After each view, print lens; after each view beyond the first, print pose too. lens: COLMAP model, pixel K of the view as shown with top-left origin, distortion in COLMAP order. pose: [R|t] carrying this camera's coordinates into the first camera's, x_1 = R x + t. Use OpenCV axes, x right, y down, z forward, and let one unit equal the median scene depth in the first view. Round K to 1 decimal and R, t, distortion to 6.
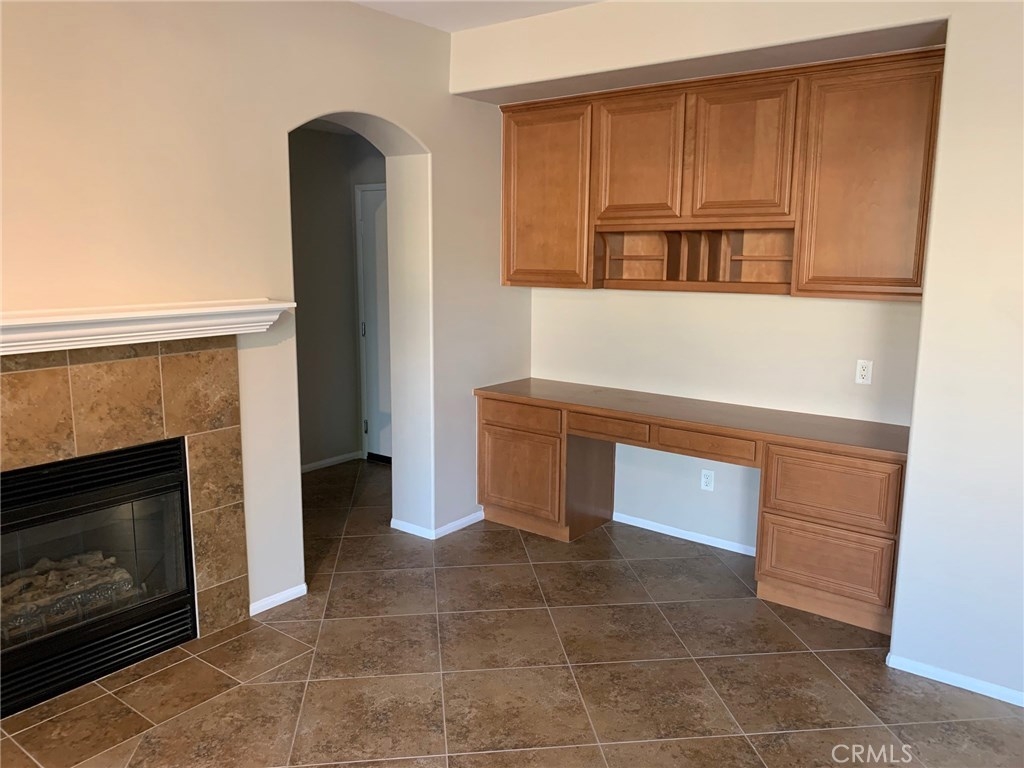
lens RADIAL K [[783.3, 0, 511.9], [0, 783.3, 380.9], [0, 0, 1]] dist [0.042699, -0.049803]
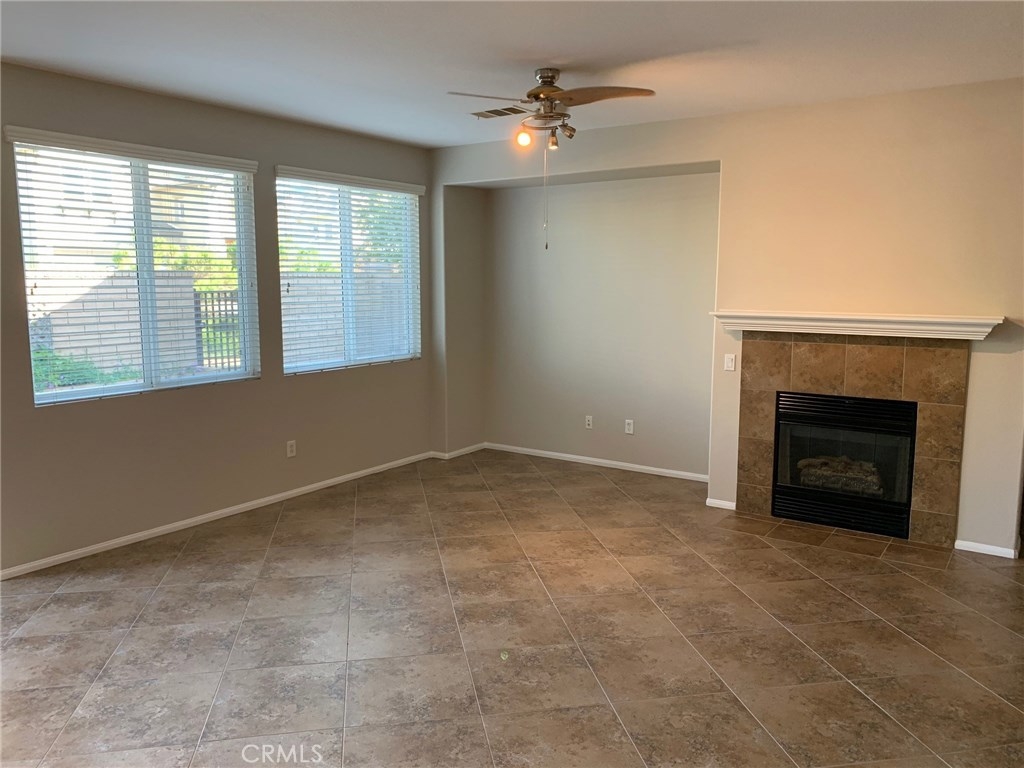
lens RADIAL K [[783.3, 0, 504.2], [0, 783.3, 382.0], [0, 0, 1]] dist [0.042699, -0.049803]
pose [[0.043194, 0.124669, -0.991258, 0.993745], [-0.169202, 0.978764, 0.115725, -0.009073], [0.984634, 0.162724, 0.063371, 0.104971]]
